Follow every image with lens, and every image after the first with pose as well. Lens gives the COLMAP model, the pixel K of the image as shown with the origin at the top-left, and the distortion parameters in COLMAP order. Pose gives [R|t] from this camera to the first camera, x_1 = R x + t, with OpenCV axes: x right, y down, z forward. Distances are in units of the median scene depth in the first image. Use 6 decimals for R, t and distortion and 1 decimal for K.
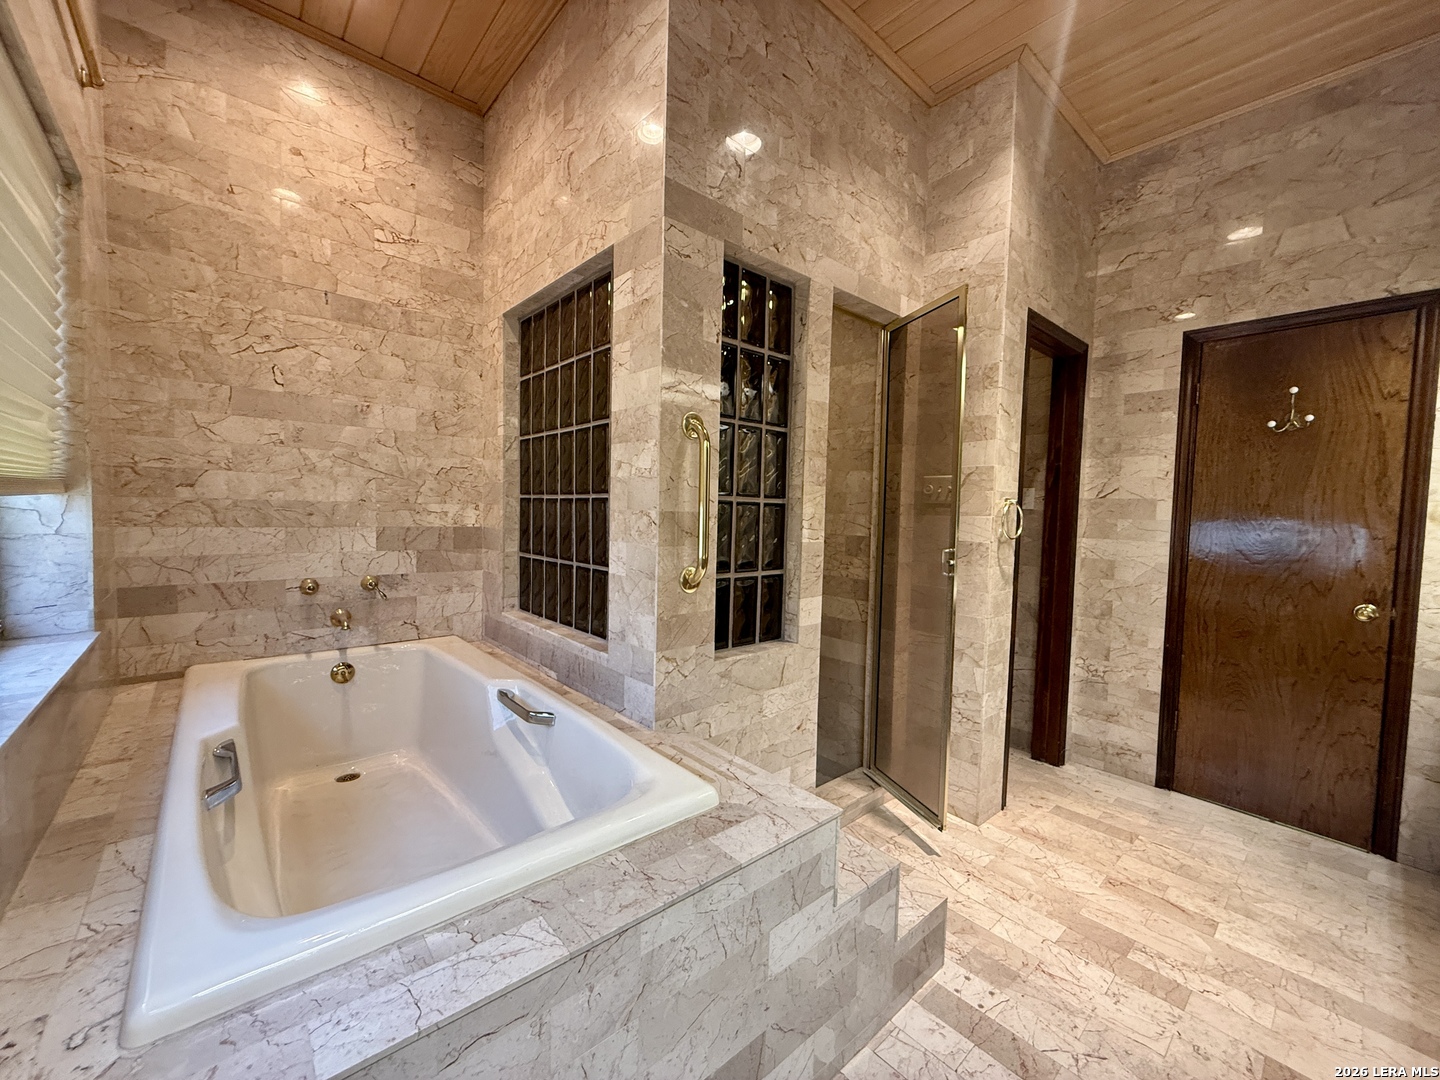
lens RADIAL K [[575.0, 0, 717.7], [0, 575.0, 540.1], [0, 0, 1]] dist [-0.000005, 0.000054]
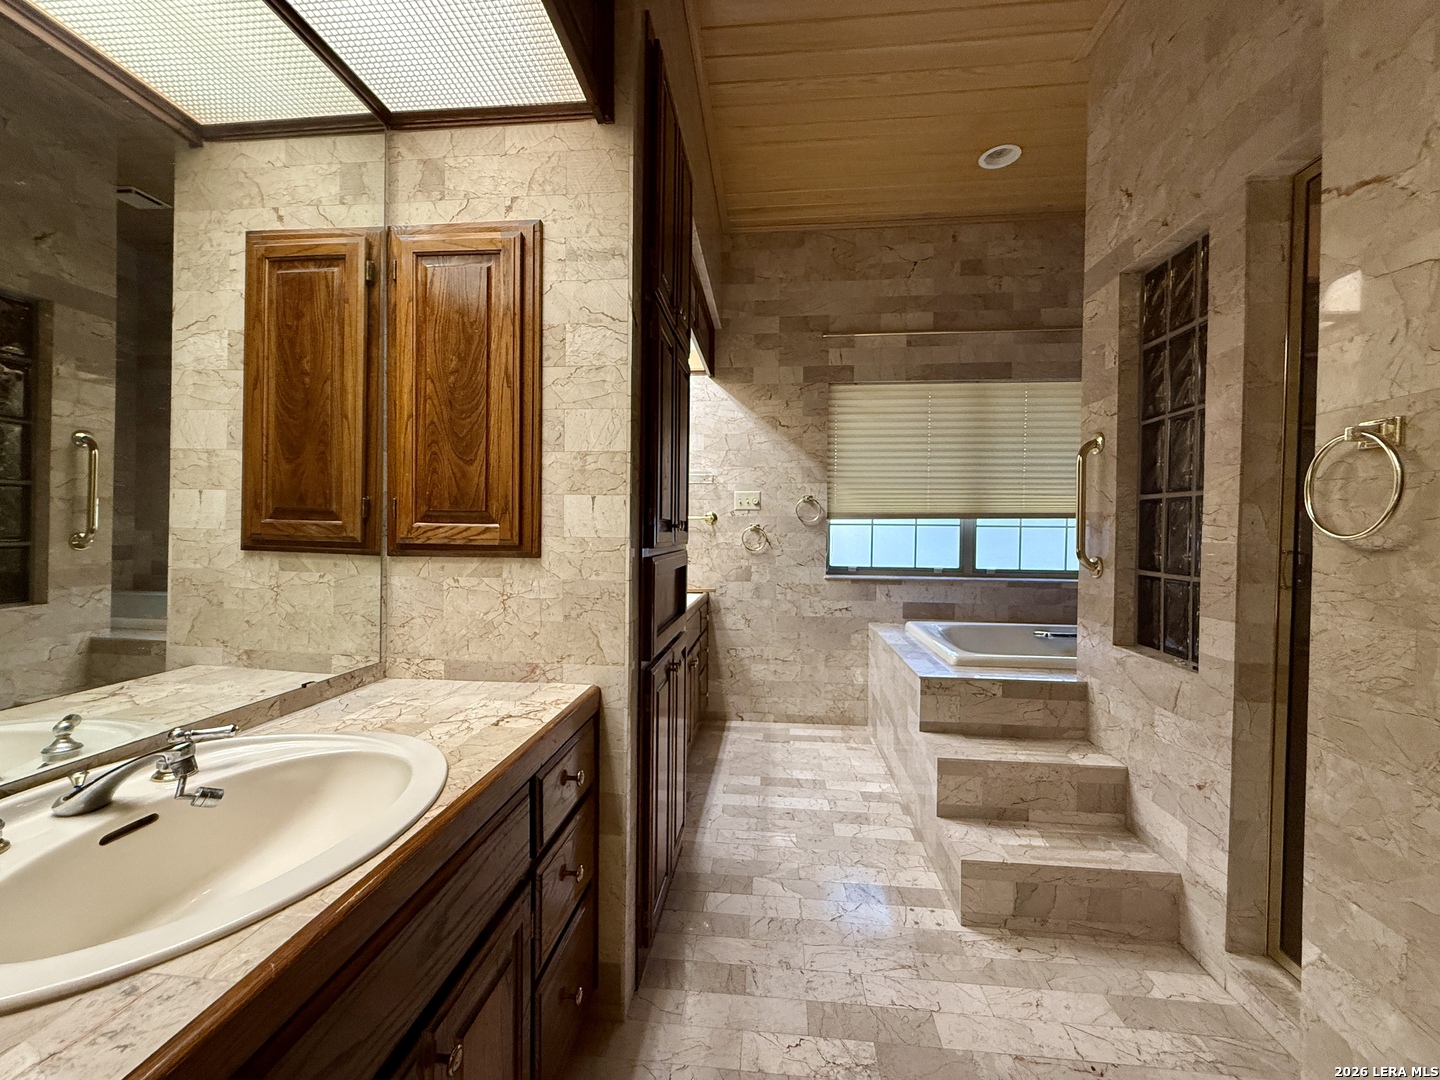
lens RADIAL K [[575.0, 0, 720.1], [0, 575.0, 536.9], [0, 0, 1]] dist [-0.000005, 0.000054]
pose [[-0.725526, -0.025691, -0.687715, 1.167916], [-0.063289, 0.997559, 0.029502, 0.014098], [0.685278, 0.064930, -0.725381, 1.131196]]
